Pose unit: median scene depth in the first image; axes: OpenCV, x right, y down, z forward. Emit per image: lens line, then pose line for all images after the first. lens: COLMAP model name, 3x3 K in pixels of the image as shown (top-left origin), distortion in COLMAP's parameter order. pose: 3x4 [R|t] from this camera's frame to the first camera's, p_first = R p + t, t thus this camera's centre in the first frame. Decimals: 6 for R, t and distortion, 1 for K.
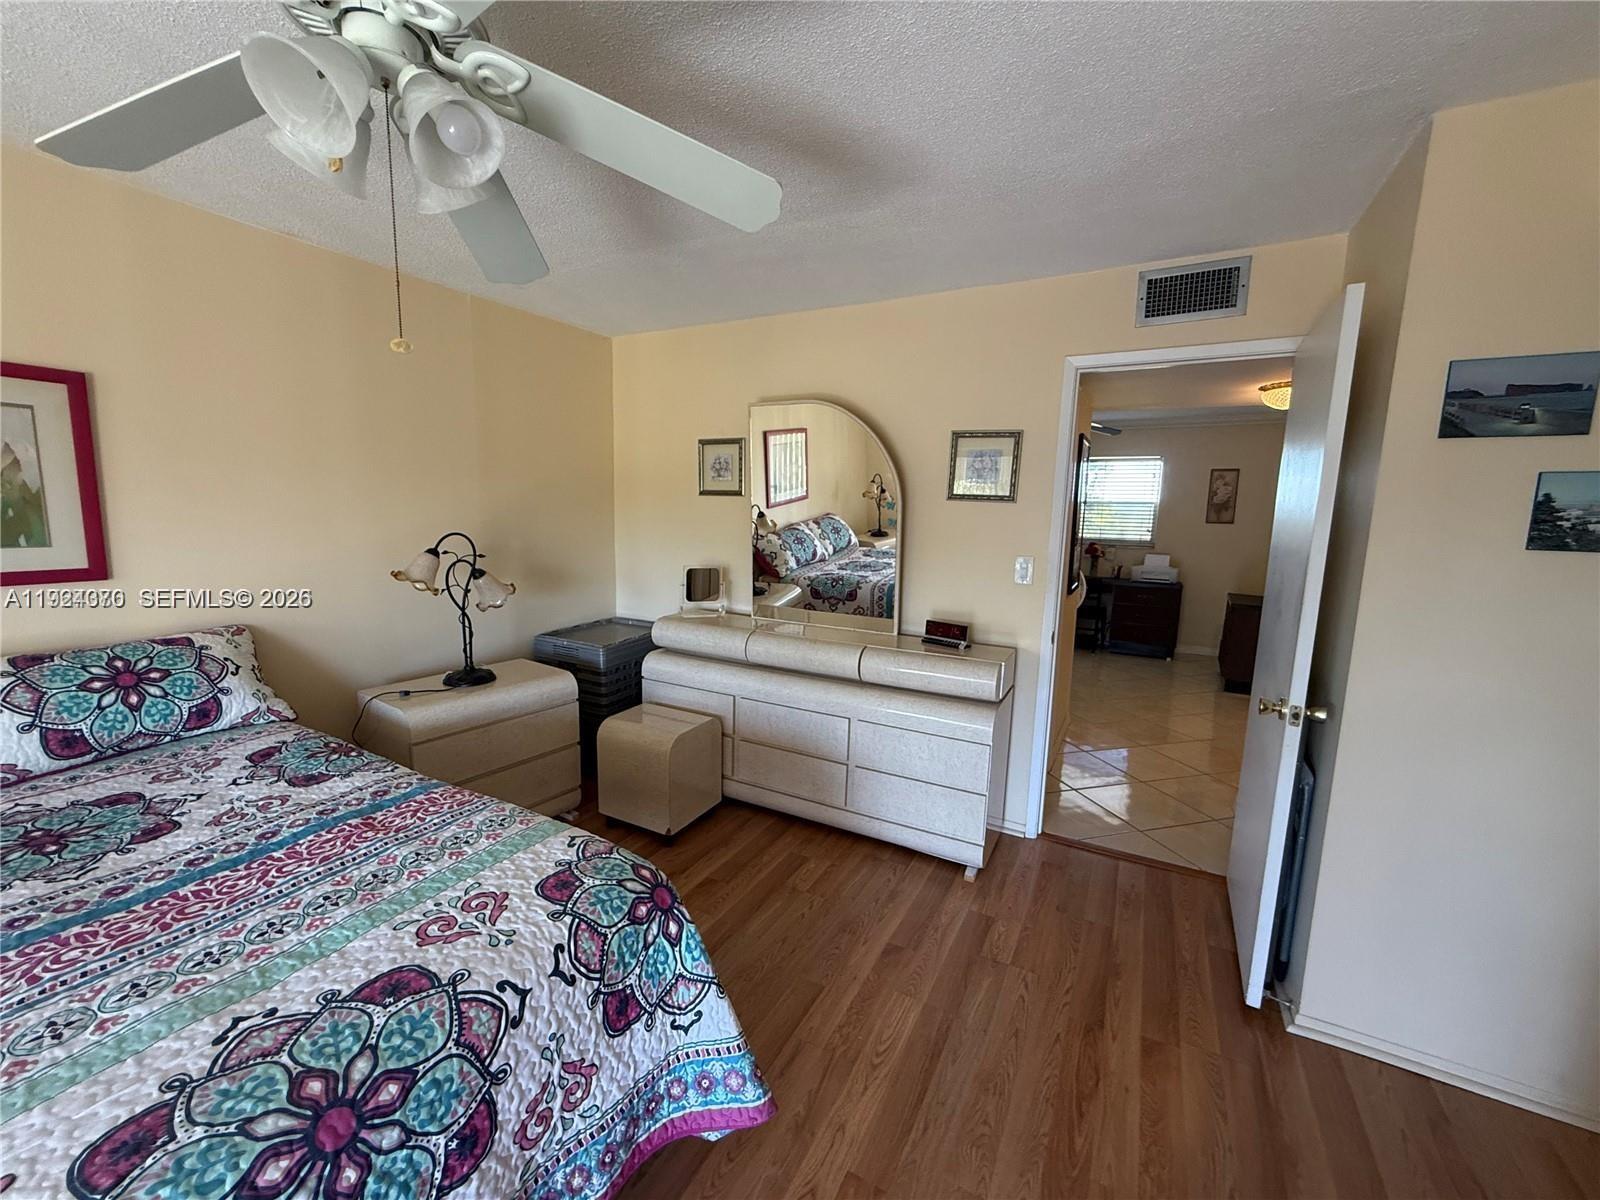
lens RADIAL K [[638.0, 0, 792.0], [0, 638.0, 599.5], [0, 0, 1]] dist [-0.001736, 0.000681]
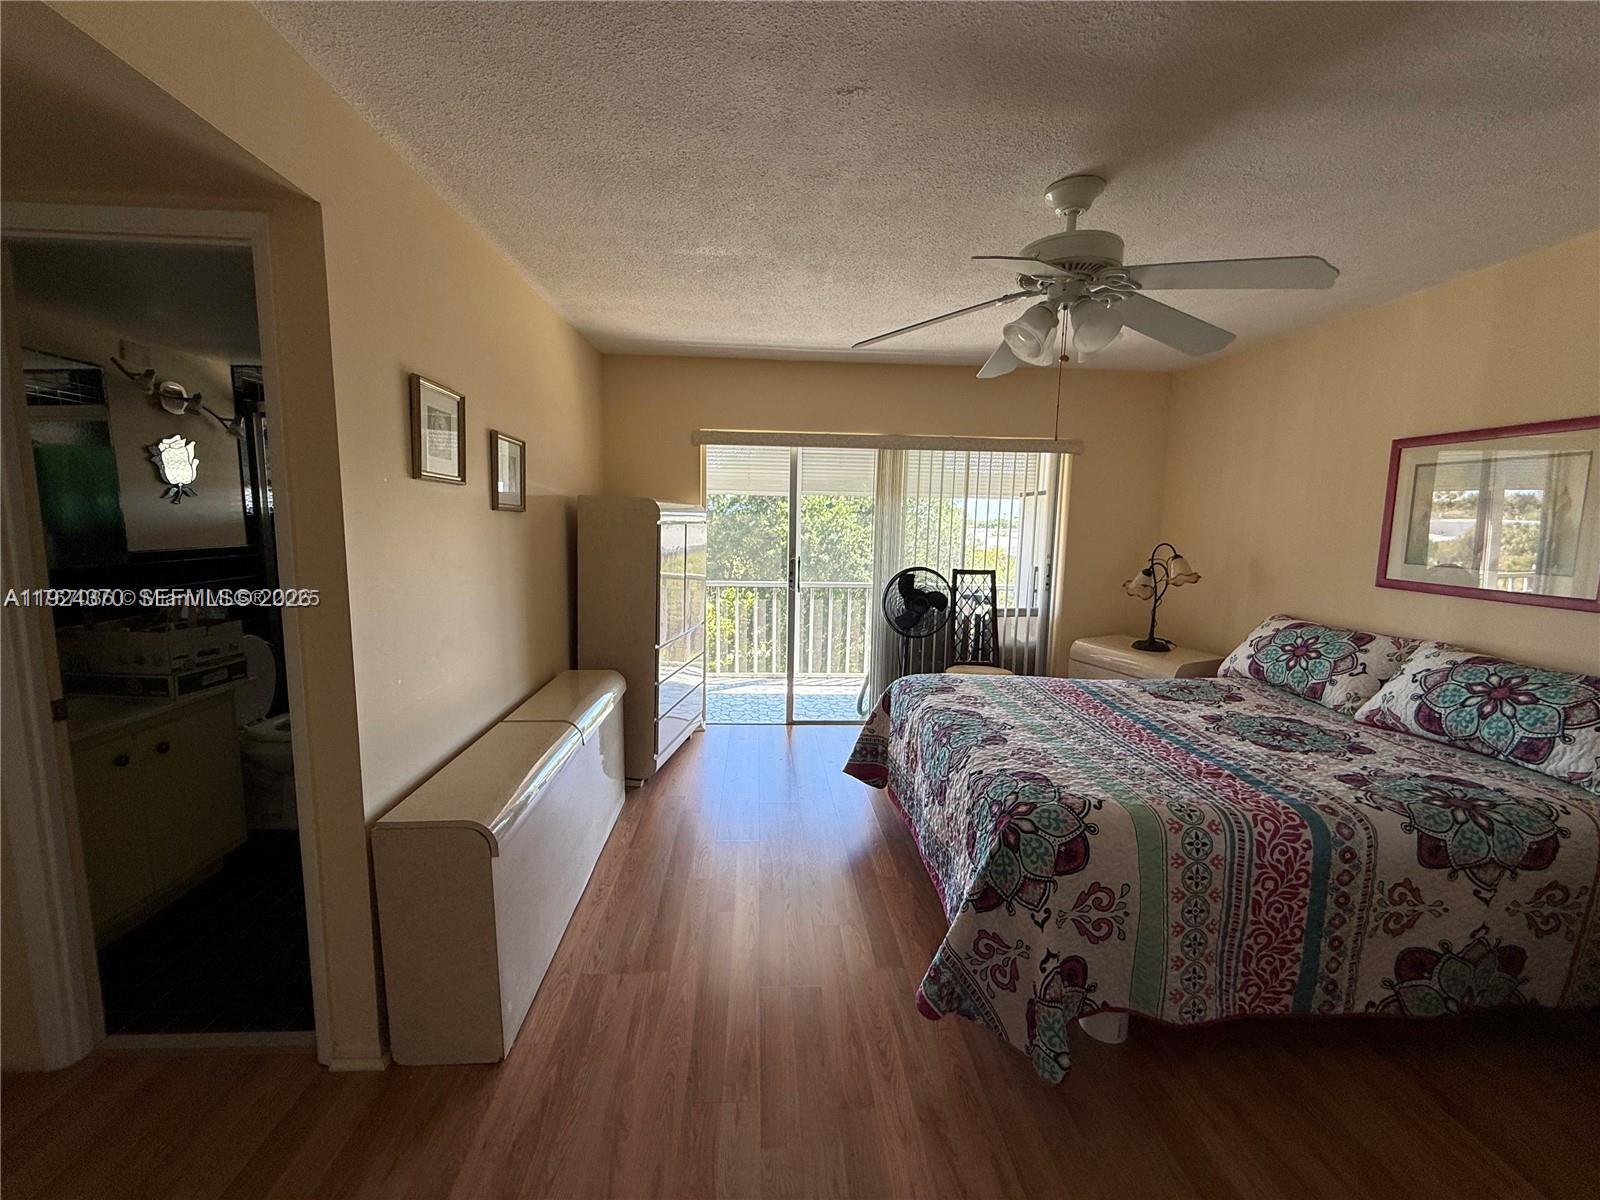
lens RADIAL K [[638.0, 0, 792.0], [0, 638.0, 599.5], [0, 0, 1]] dist [-0.001736, 0.000681]
pose [[-0.843990, 0.032151, -0.535395, 0.660489], [-0.112203, 0.965532, 0.234857, -0.172758], [0.524492, 0.258290, -0.811292, 1.359678]]
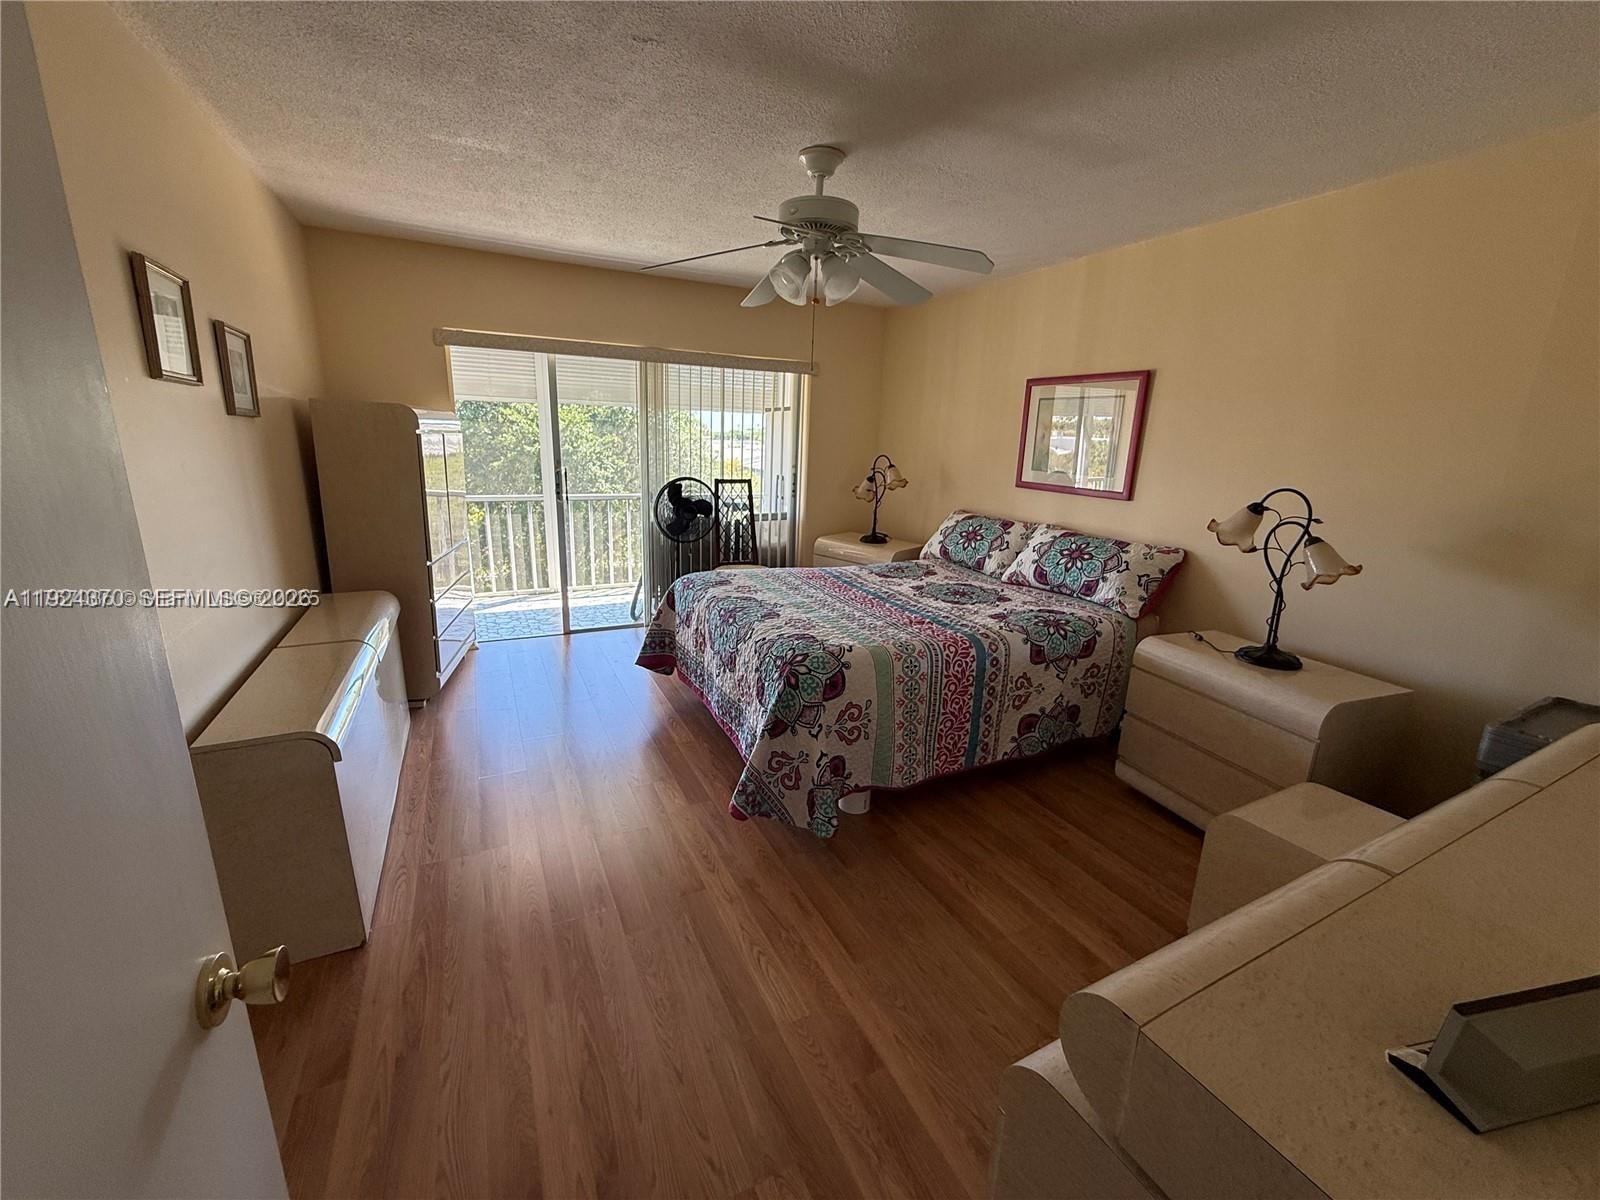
lens RADIAL K [[638.0, 0, 792.0], [0, 638.0, 599.5], [0, 0, 1]] dist [-0.001736, 0.000681]
pose [[-0.568292, 0.165577, -0.805995, 0.894311], [-0.163691, 0.937215, 0.307950, -0.183957], [0.806380, 0.306940, -0.505509, 1.446671]]
